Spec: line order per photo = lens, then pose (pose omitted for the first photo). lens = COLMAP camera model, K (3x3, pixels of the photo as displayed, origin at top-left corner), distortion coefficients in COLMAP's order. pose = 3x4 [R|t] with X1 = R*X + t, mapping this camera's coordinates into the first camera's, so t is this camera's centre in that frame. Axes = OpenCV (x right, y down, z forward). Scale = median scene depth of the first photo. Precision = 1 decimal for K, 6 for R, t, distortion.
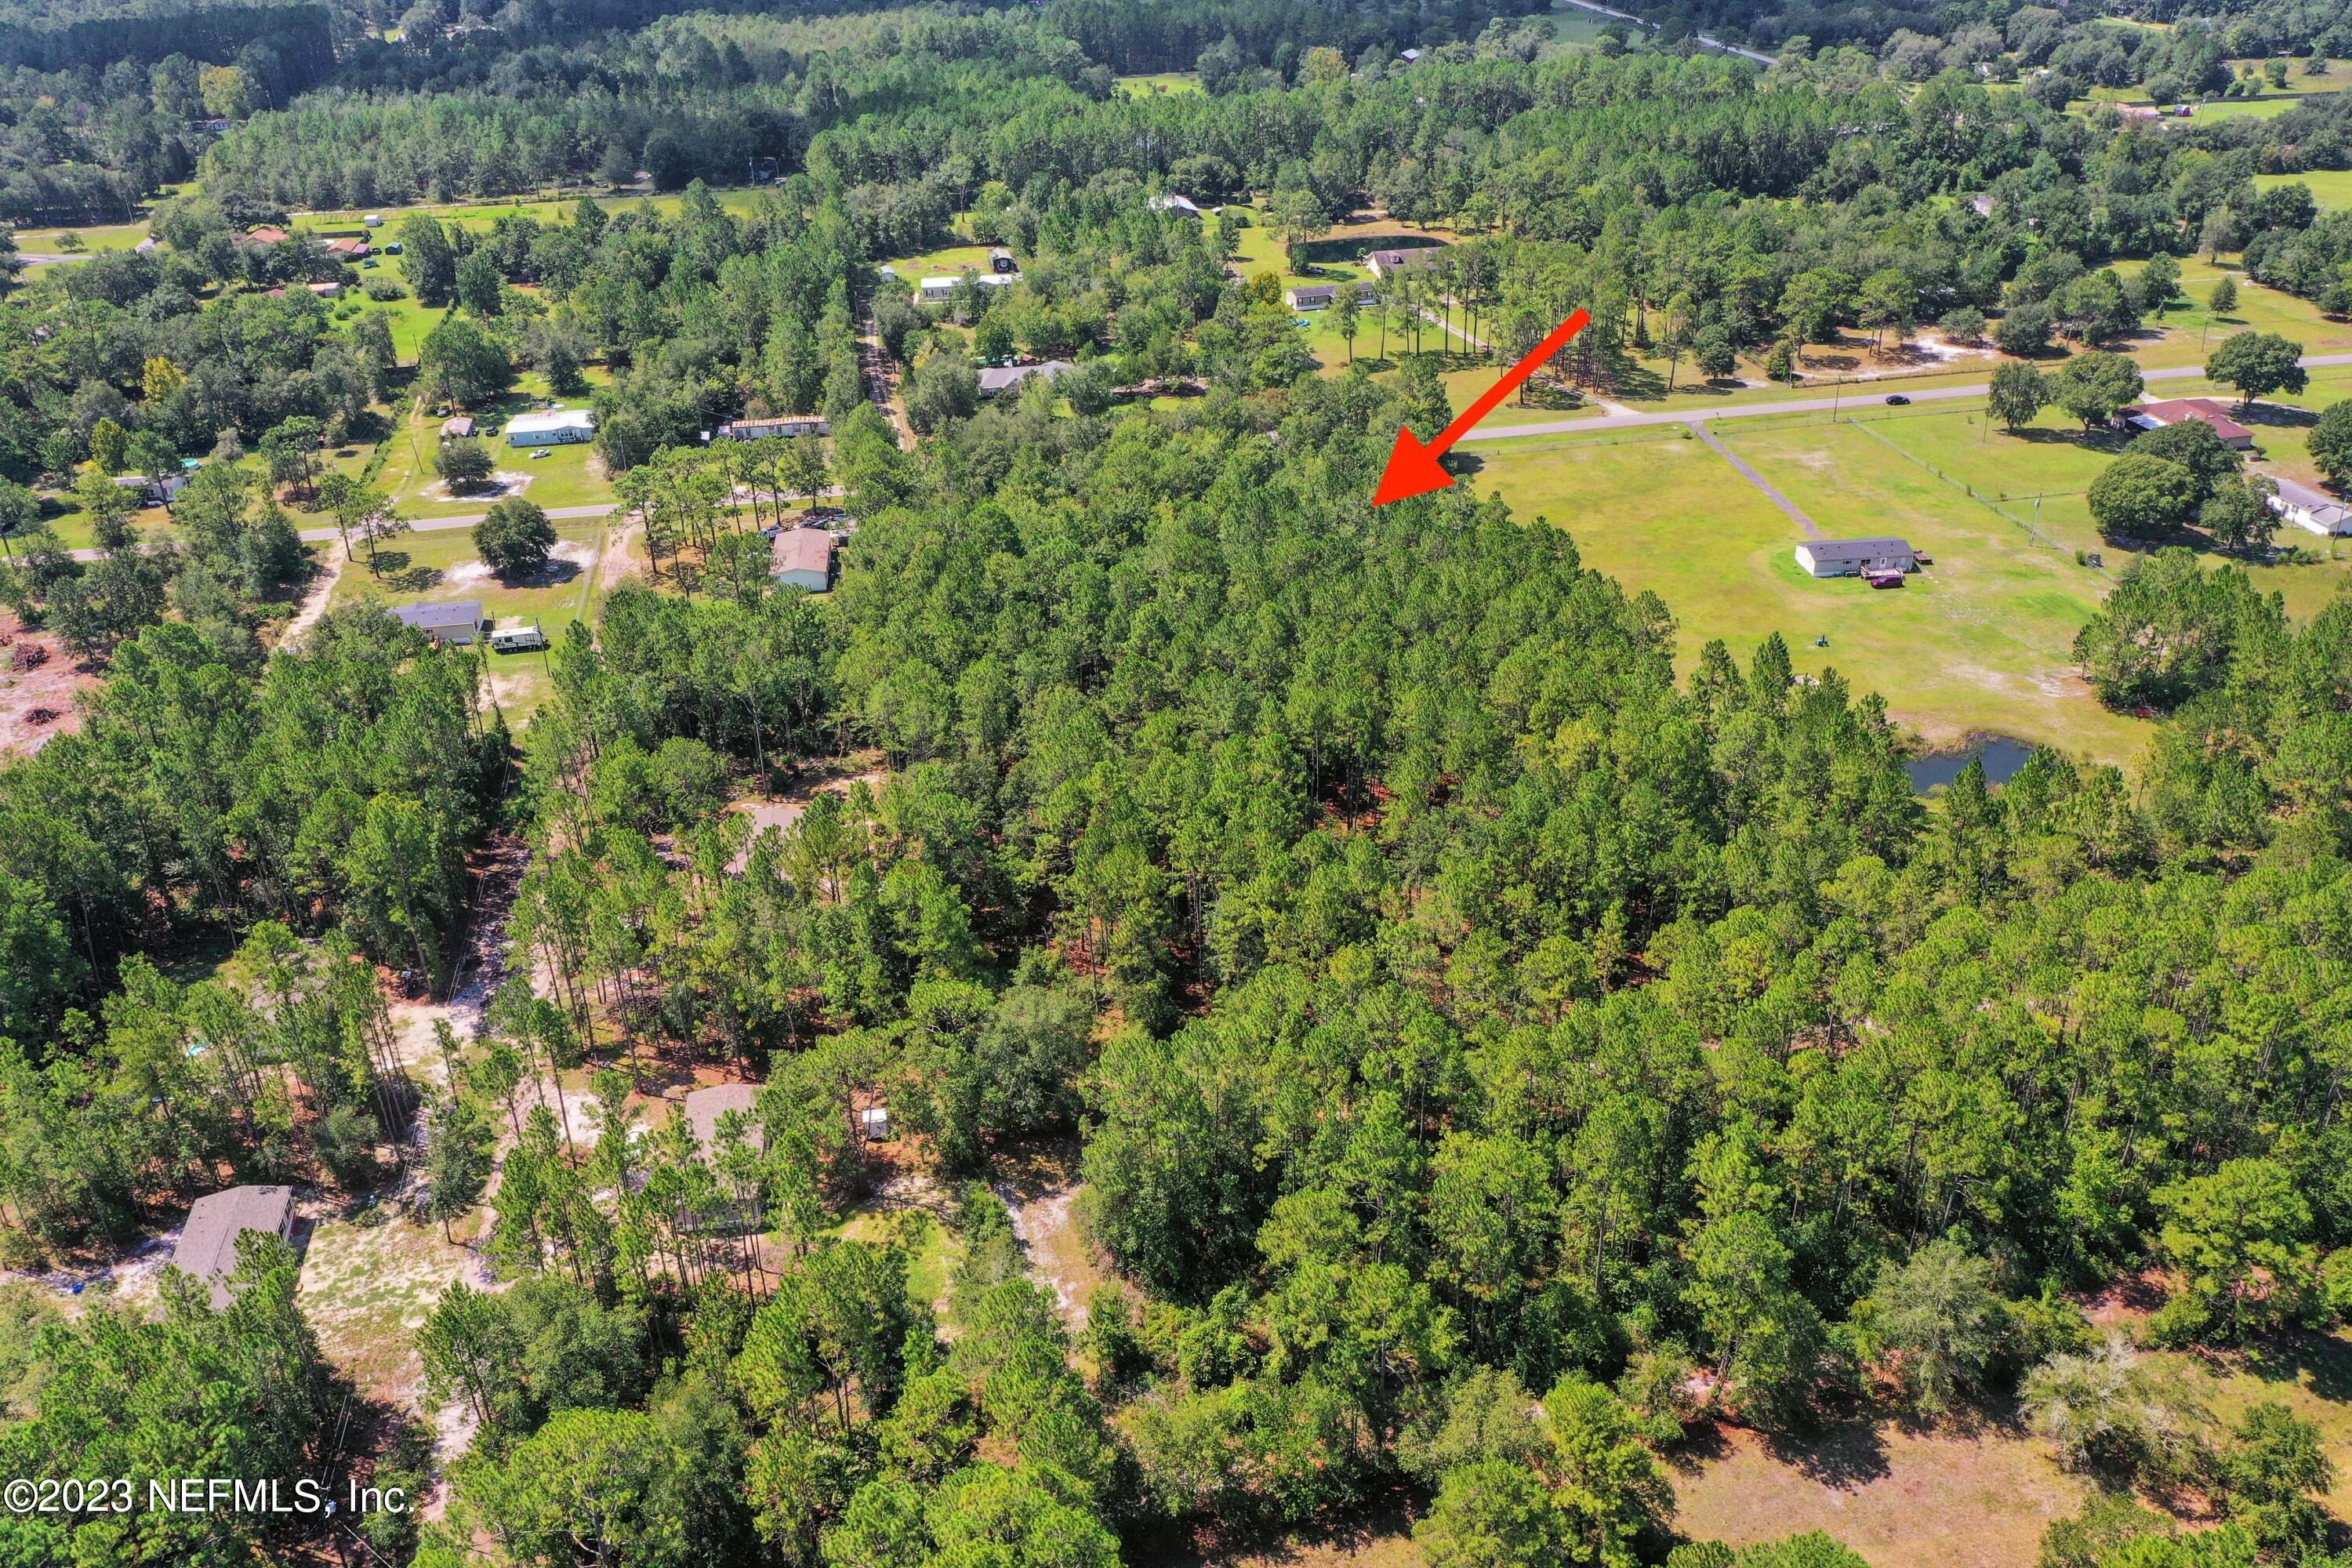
lens RADIAL K [[1875.4, 0, 1176.0], [0, 1875.4, 784.0], [0, 0, 1]] dist [0.010782, 0.005189]
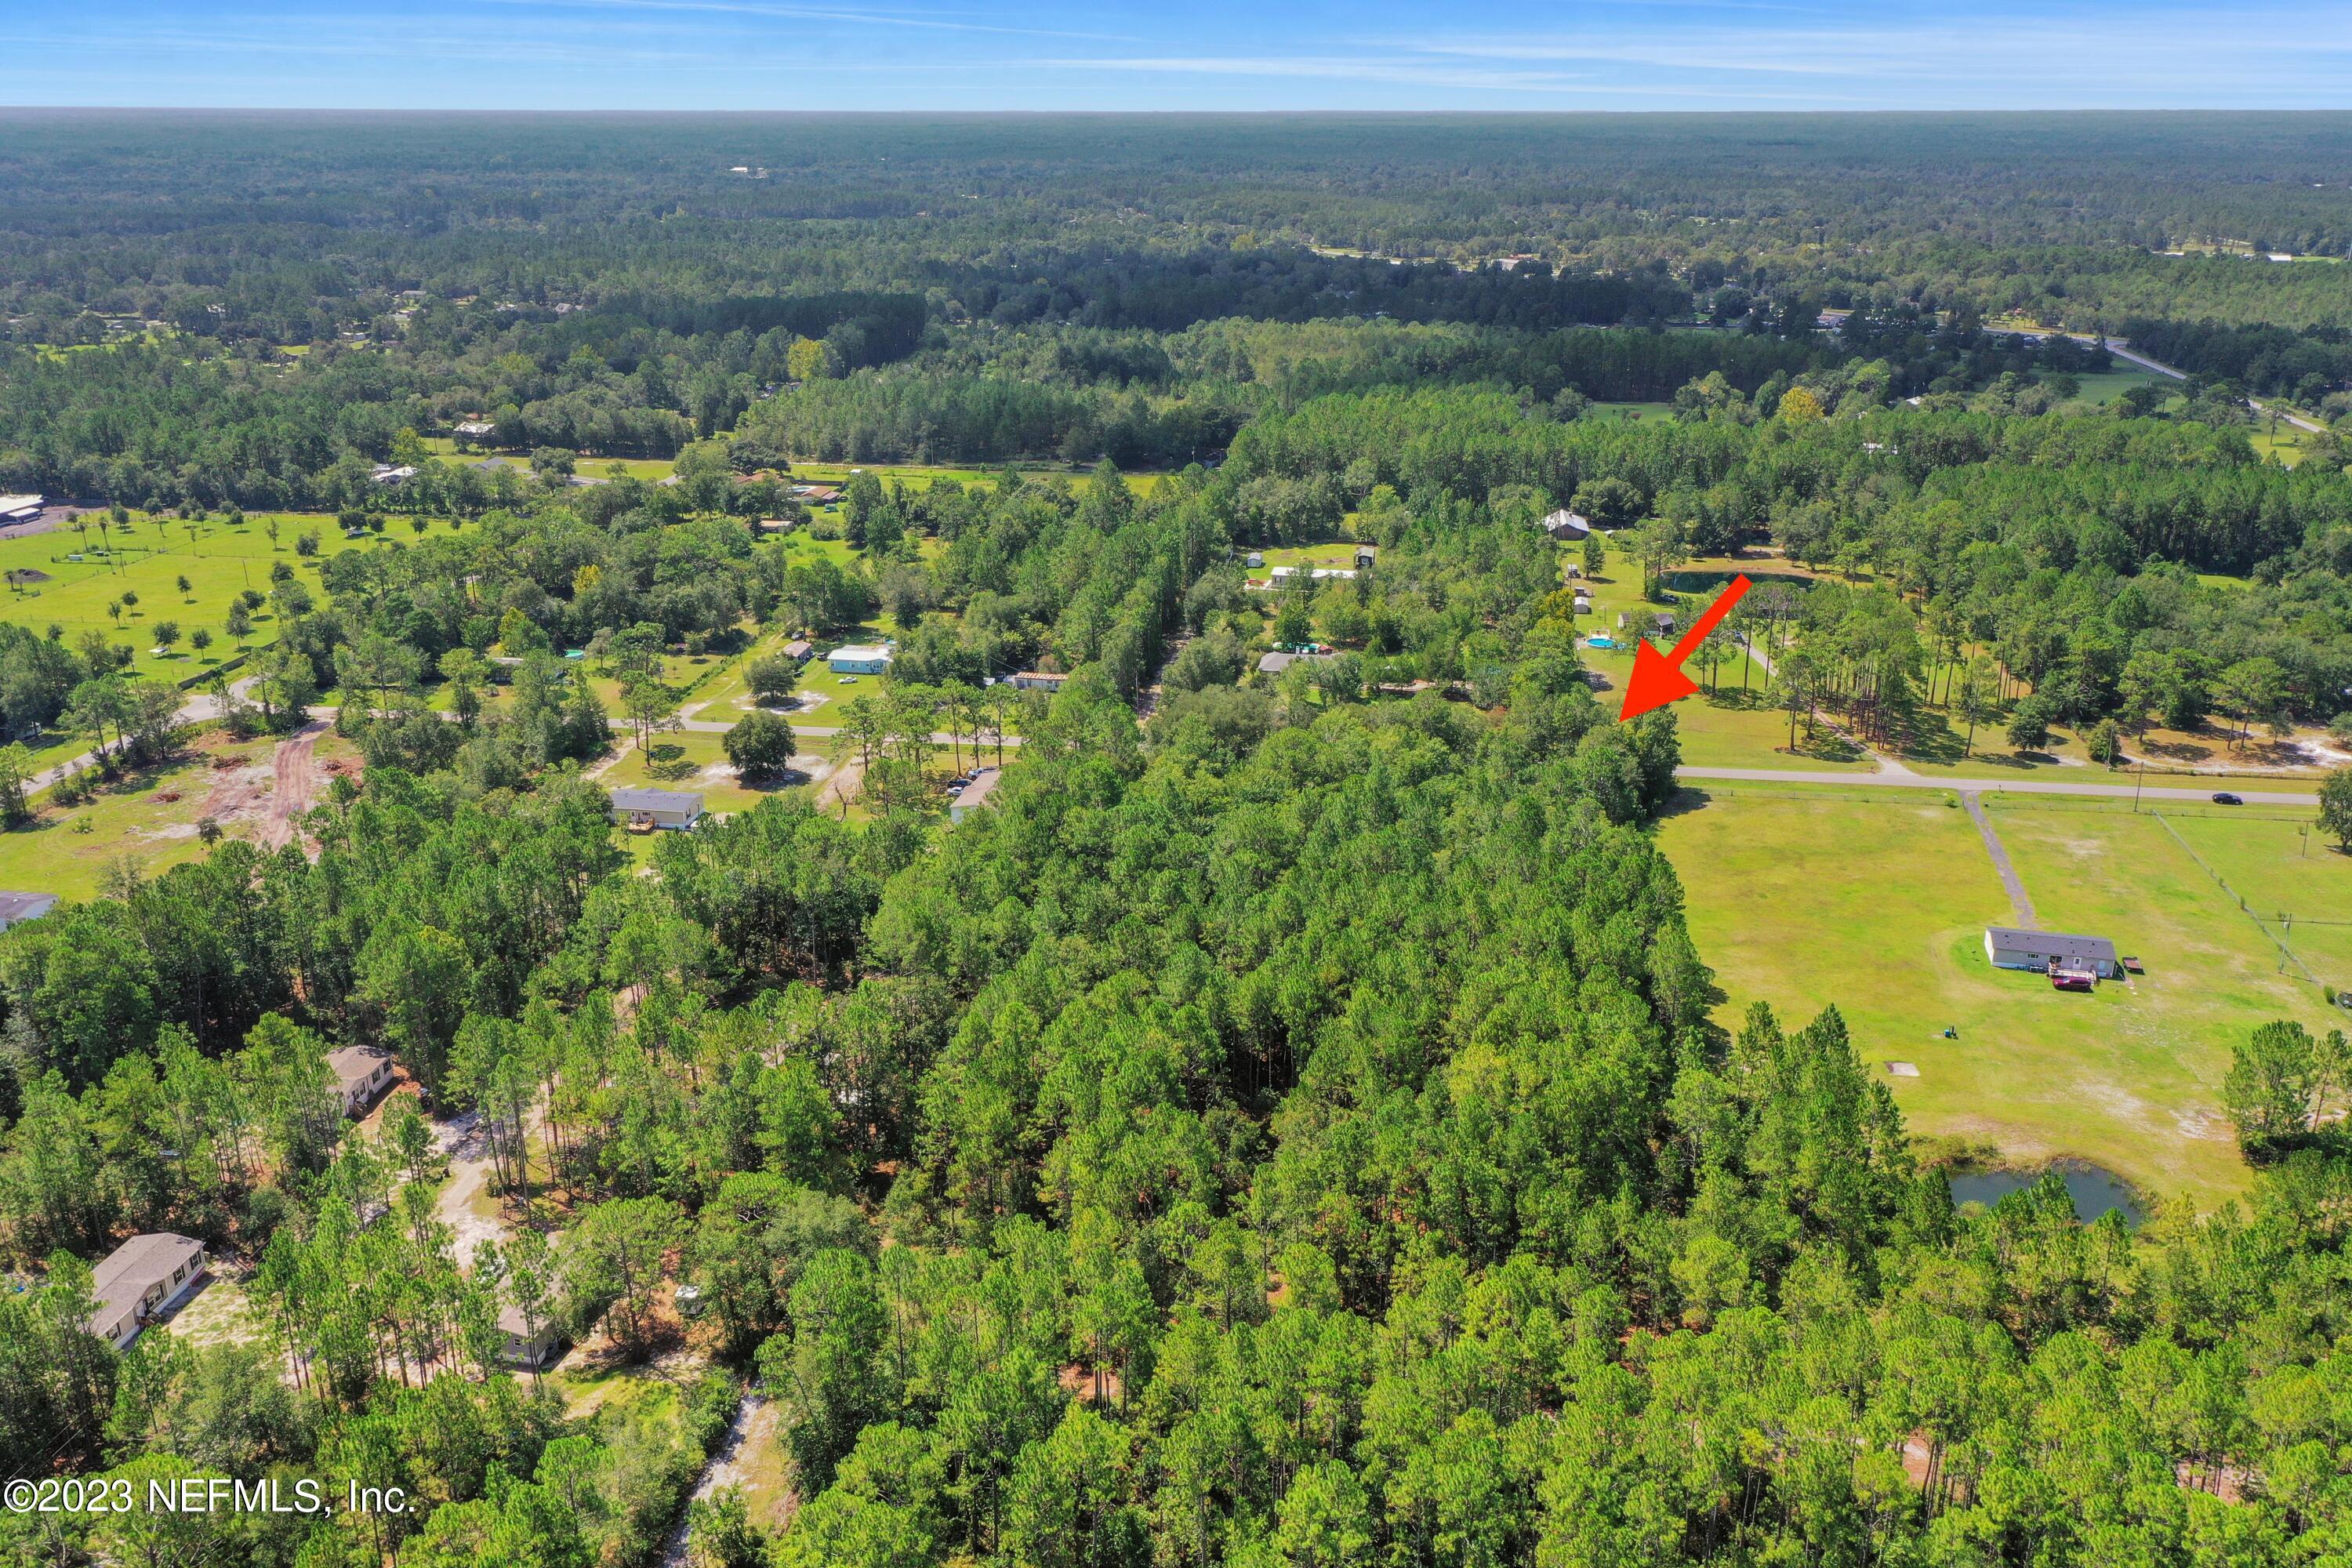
lens RADIAL K [[1916.3, 0, 1201.9], [0, 1916.3, 785.6], [0, 0, 1]] dist [0.013536, 0.007664]
pose [[0.944797, 0.131946, -0.299916, 0.186345], [-0.177620, 0.975420, -0.130409, -0.005203], [0.275337, 0.176481, 0.945010, 0.004684]]
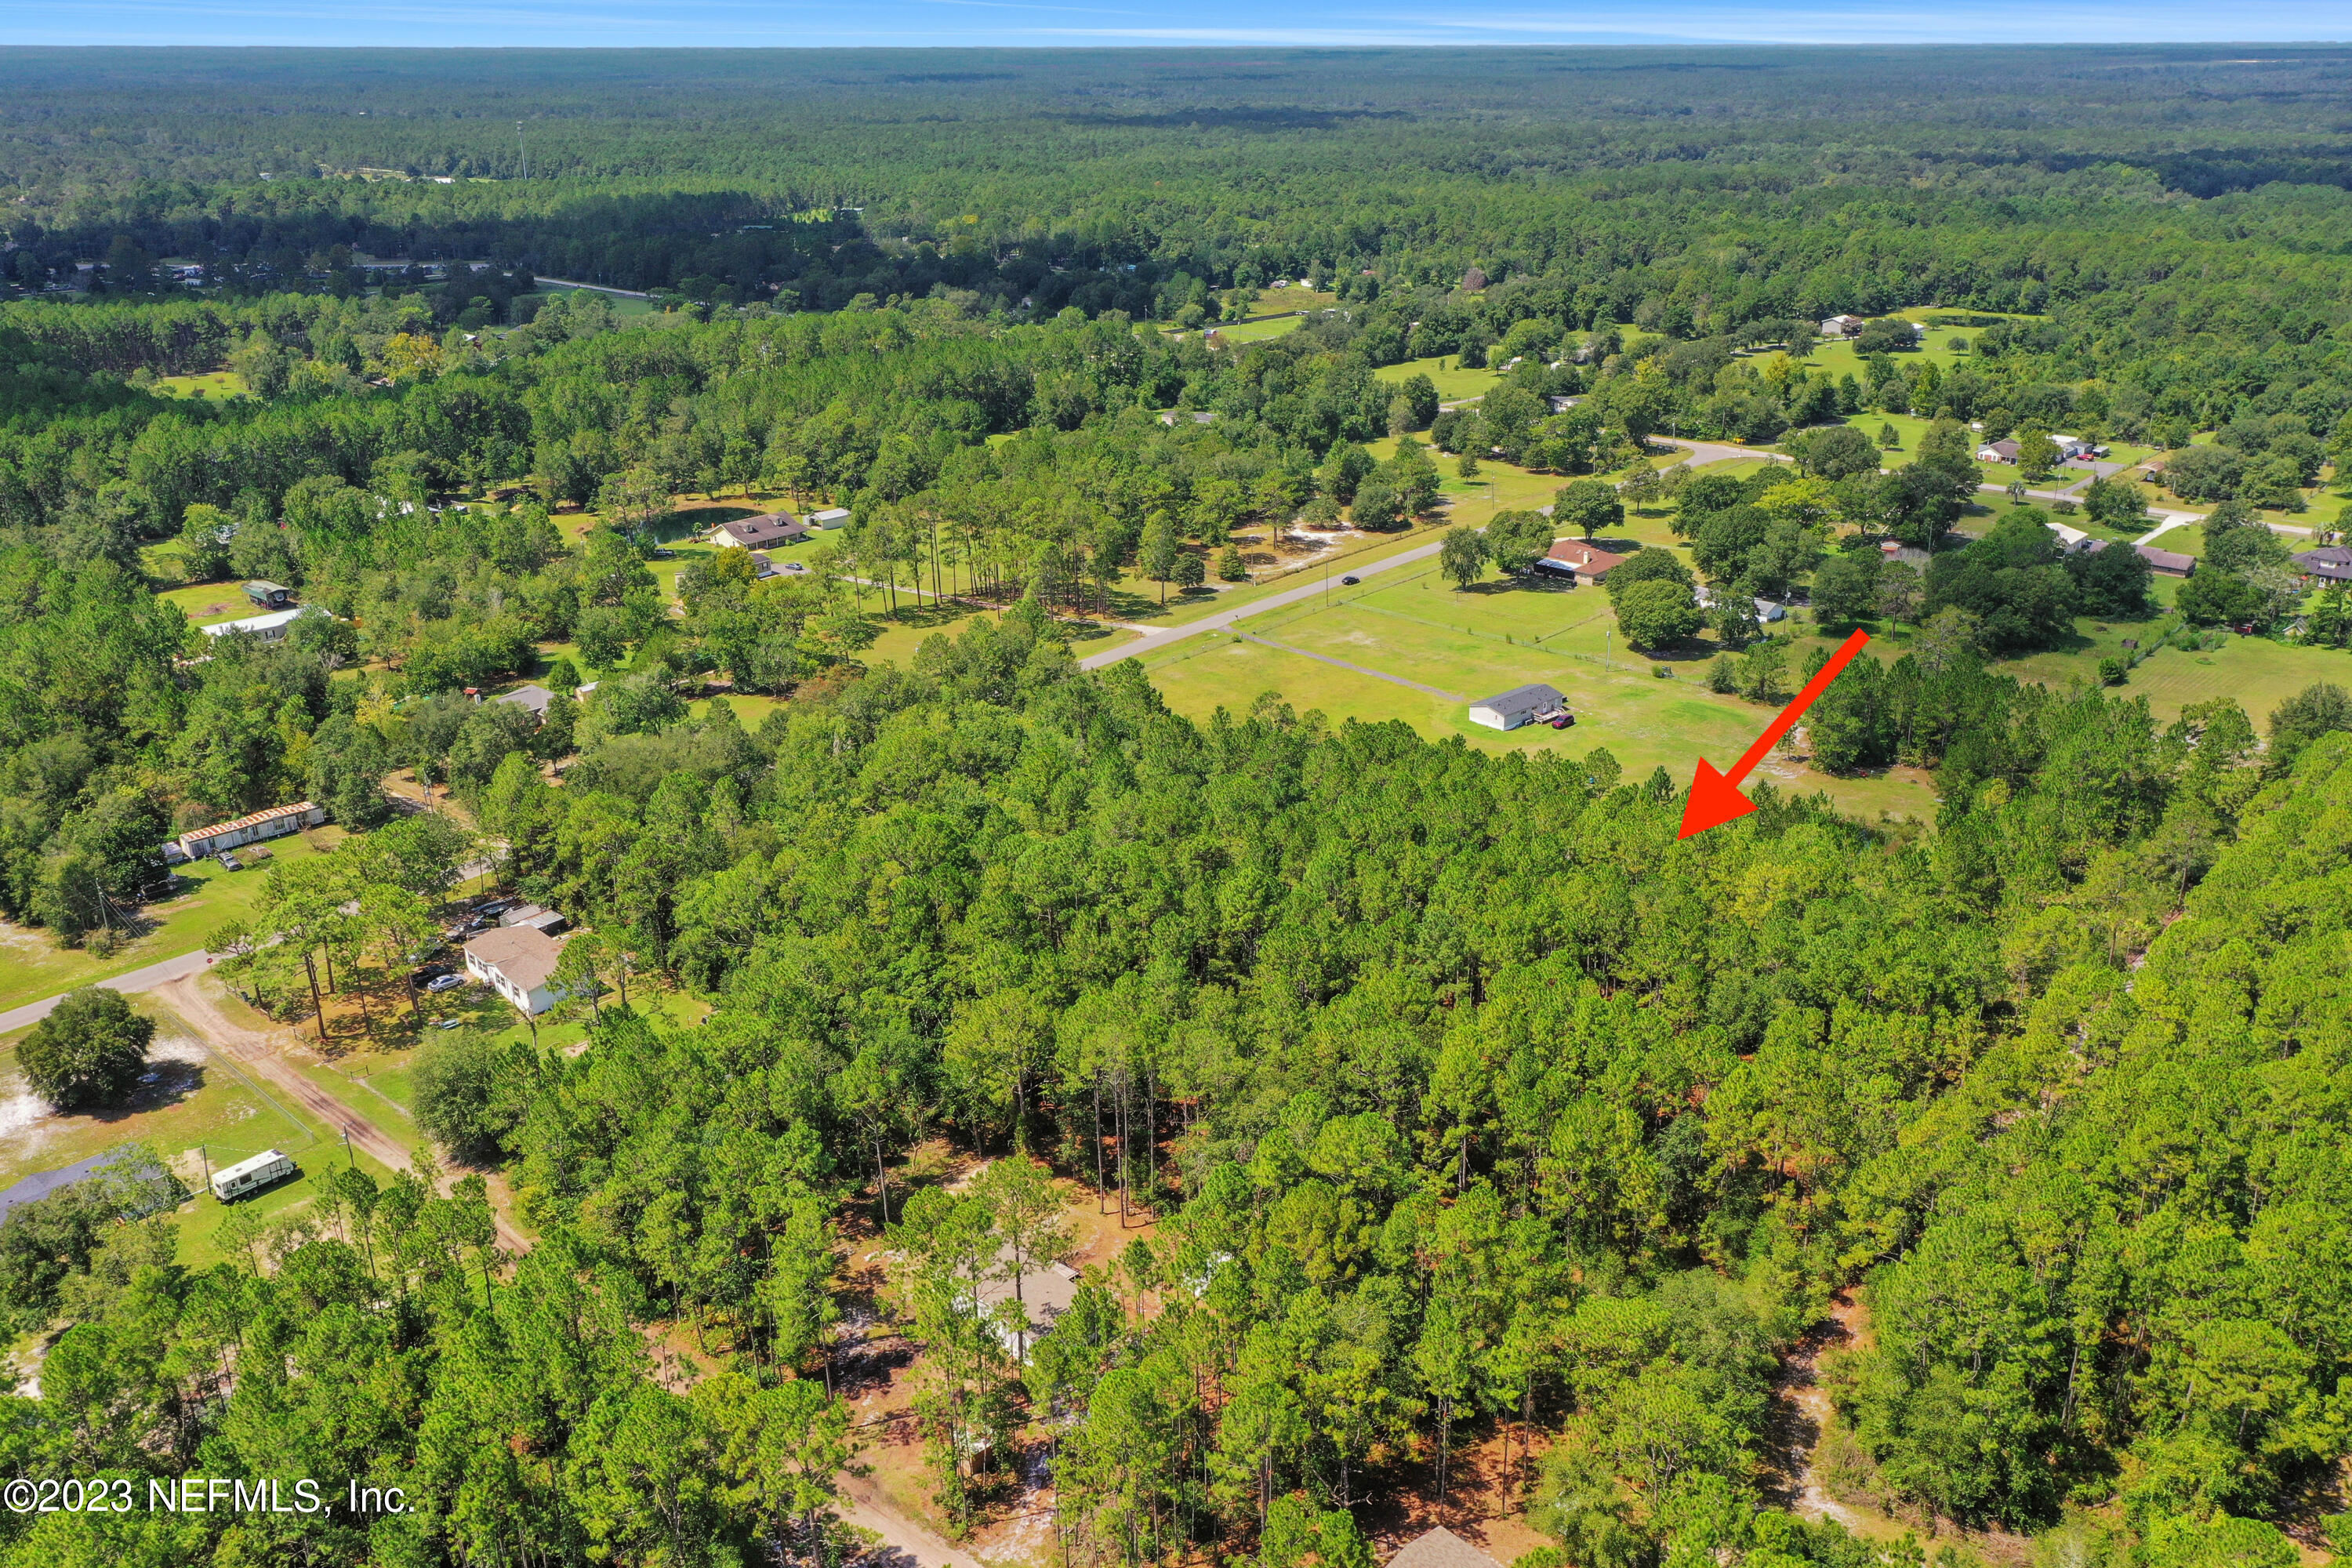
lens RADIAL K [[1916.3, 0, 1201.9], [0, 1916.3, 785.6], [0, 0, 1]] dist [0.013536, 0.007664]
pose [[0.786784, -0.205374, 0.582059, -0.331015], [0.285533, 0.957154, -0.048240, -0.058344], [-0.547213, 0.204151, 0.811714, 0.163208]]
